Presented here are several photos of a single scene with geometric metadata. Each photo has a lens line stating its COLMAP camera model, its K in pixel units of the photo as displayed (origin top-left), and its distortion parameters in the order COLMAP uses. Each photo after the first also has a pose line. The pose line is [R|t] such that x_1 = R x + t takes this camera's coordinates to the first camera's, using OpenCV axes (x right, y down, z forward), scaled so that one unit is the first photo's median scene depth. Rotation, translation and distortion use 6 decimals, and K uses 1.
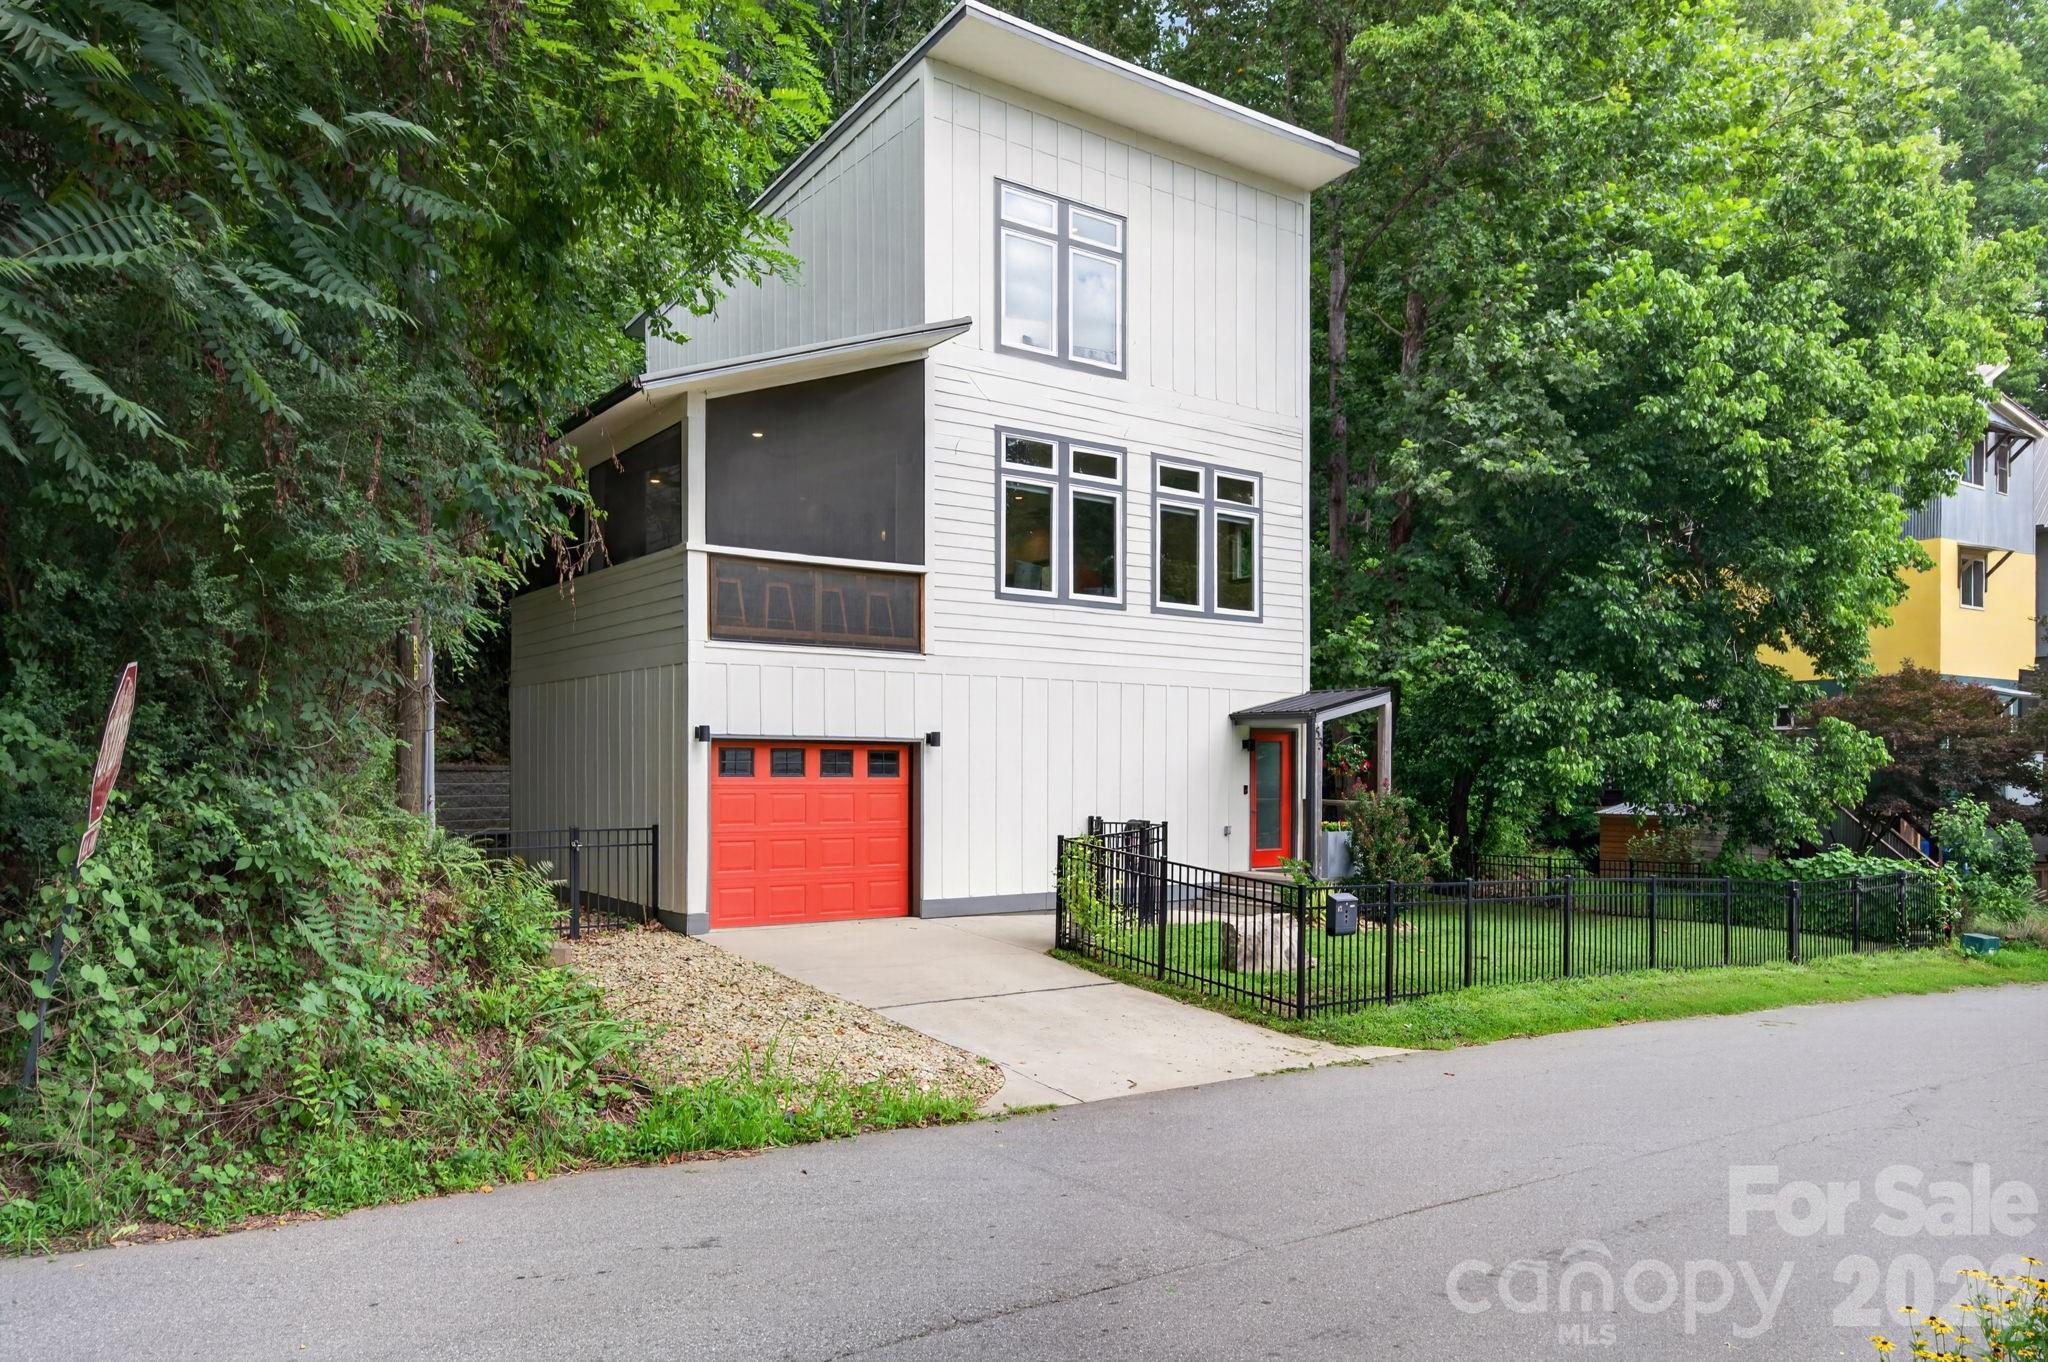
lens RADIAL K [[1386.9, 0, 1022.3], [0, 1386.9, 826.1], [0, 0, 1]] dist [-0.057299, 0.000117]
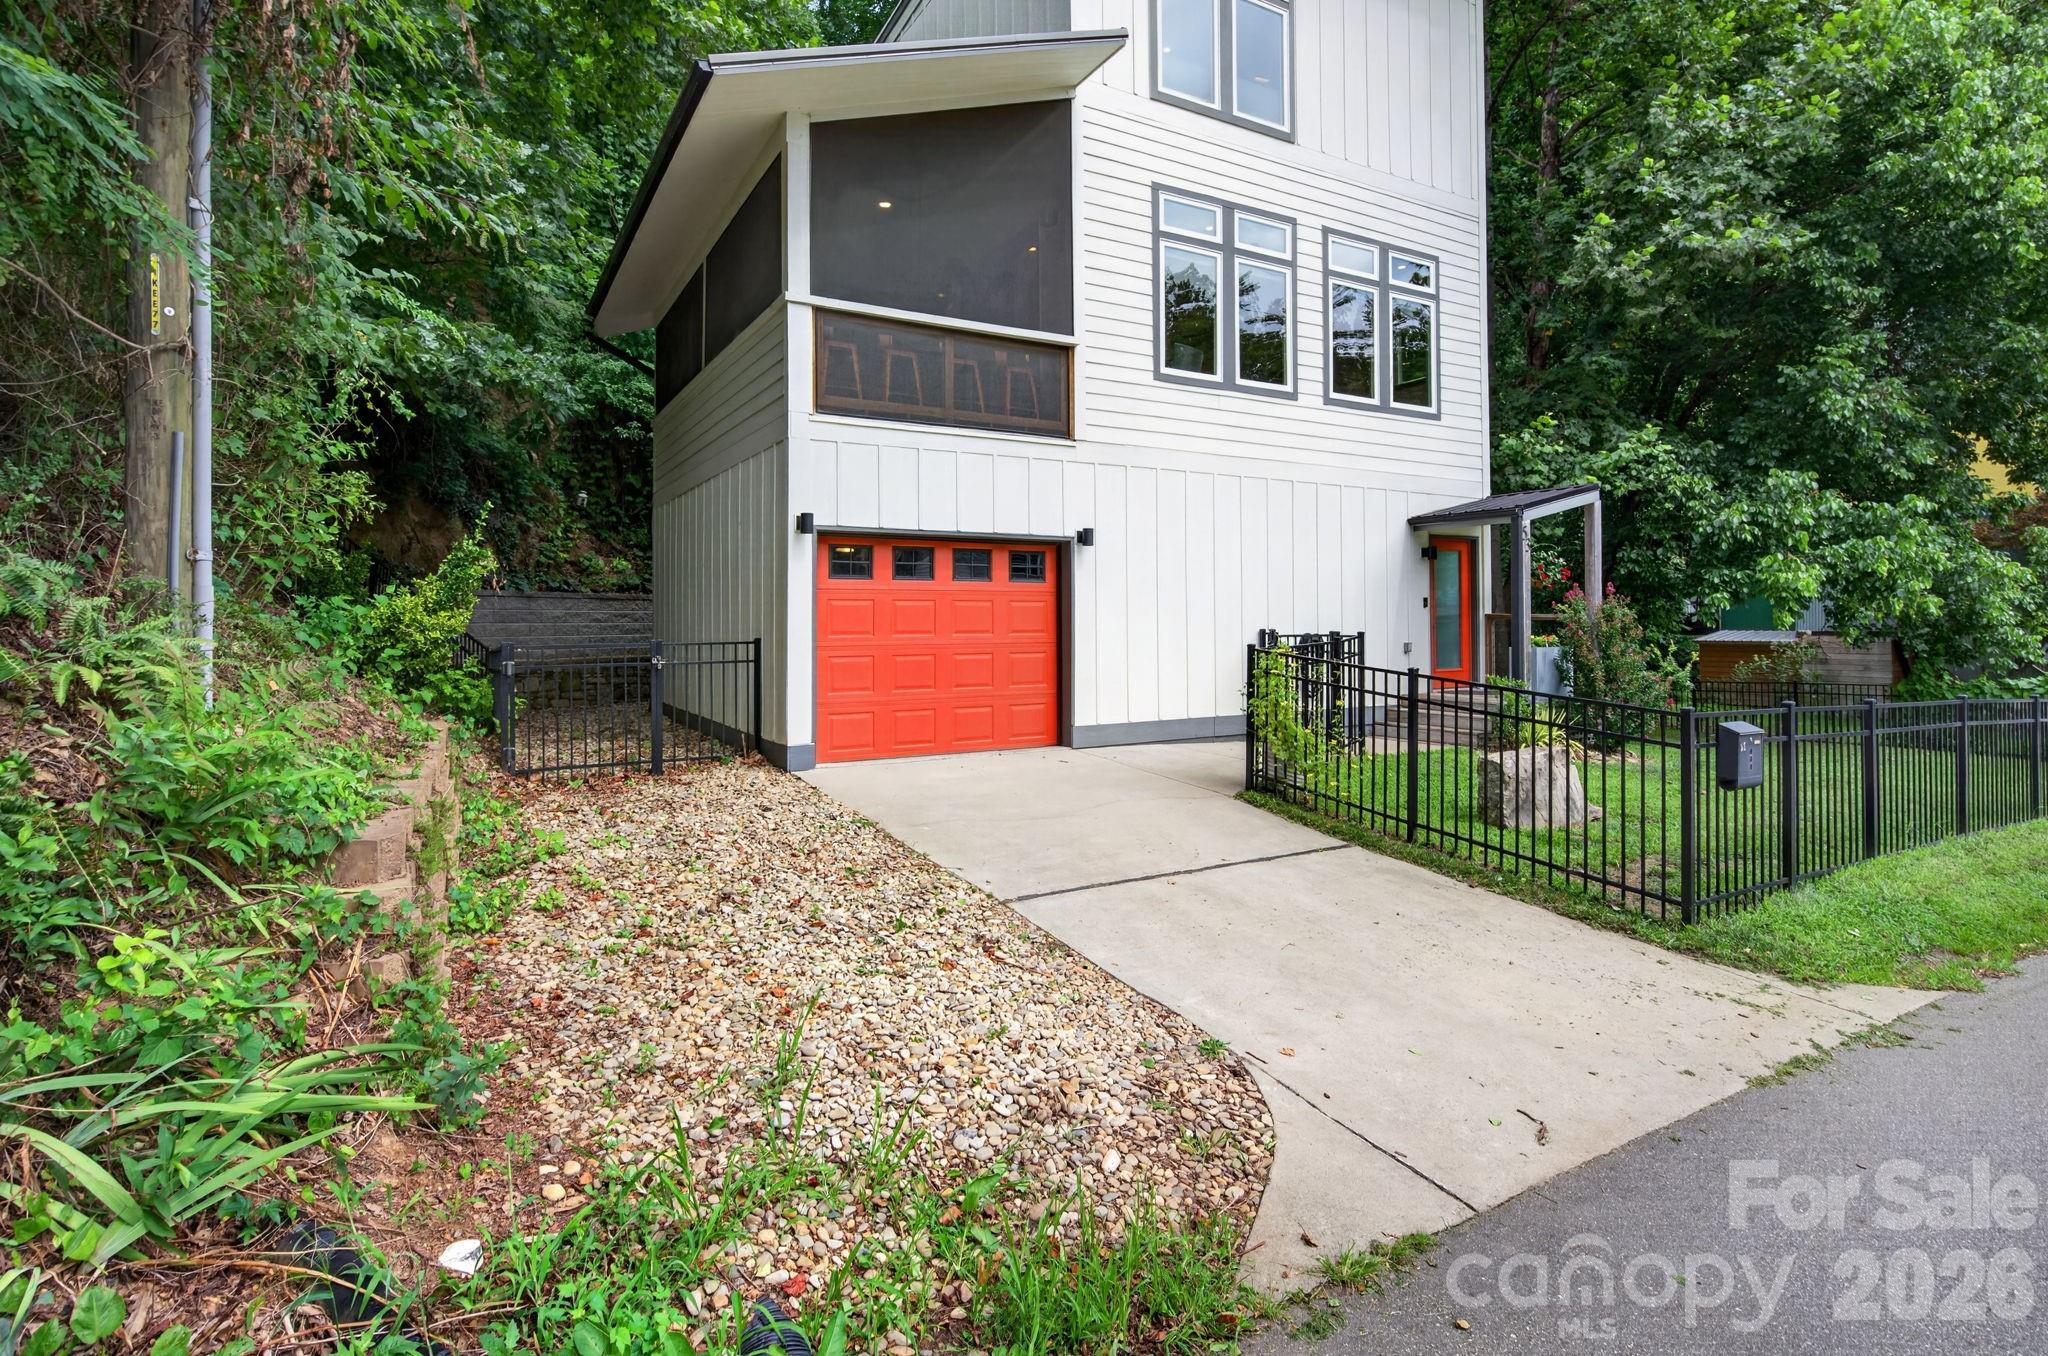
lens RADIAL K [[1009.8, 0, 1029.5], [0, 1009.8, 625.4], [0, 0, 1]] dist [0.001734, -0.009608]
pose [[0.994614, -0.009786, -0.103188, -0.032412], [0.005795, 0.999226, -0.038907, 0.014224], [0.103489, 0.038099, 0.993901, 0.353612]]
